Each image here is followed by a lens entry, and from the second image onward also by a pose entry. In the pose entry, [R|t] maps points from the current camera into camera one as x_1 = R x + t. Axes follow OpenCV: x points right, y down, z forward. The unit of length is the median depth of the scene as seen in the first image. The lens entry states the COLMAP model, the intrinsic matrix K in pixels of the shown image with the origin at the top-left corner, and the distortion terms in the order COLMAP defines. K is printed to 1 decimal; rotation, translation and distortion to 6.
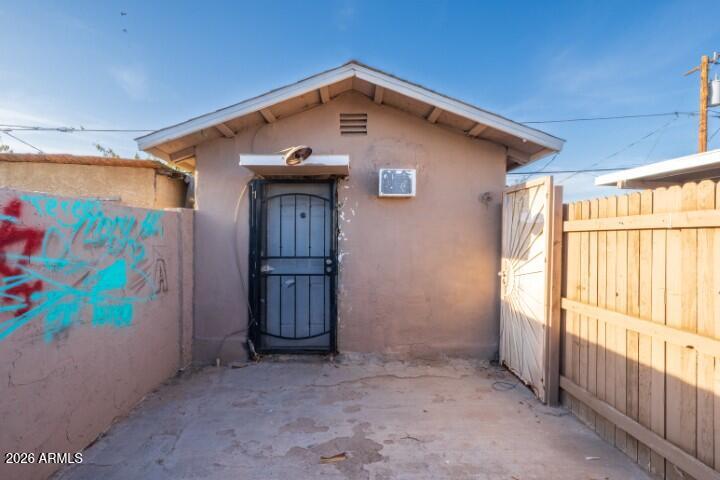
lens RADIAL K [[321.7, 0, 359.3], [0, 321.7, 238.3], [0, 0, 1]] dist [0.012335, -0.007597]
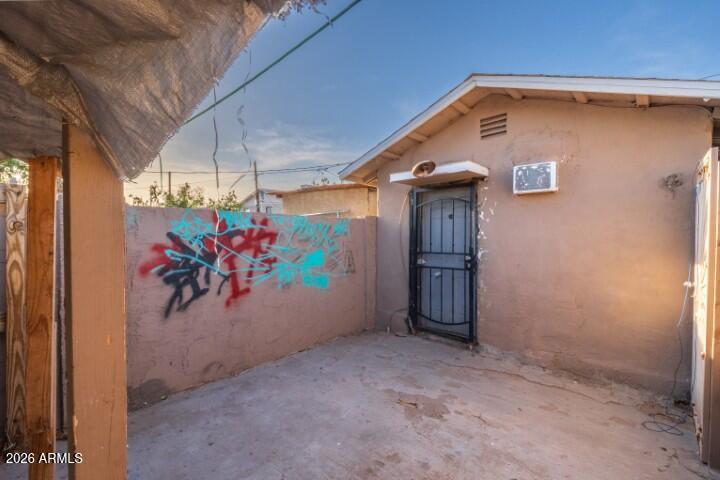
lens RADIAL K [[321.7, 0, 359.3], [0, 321.7, 238.3], [0, 0, 1]] dist [0.012335, -0.007597]
pose [[0.723093, 0.001397, -0.690749, 0.394110], [-0.000828, 0.999999, 0.001156, 0.004591], [0.690750, -0.000264, 0.723094, -0.047378]]
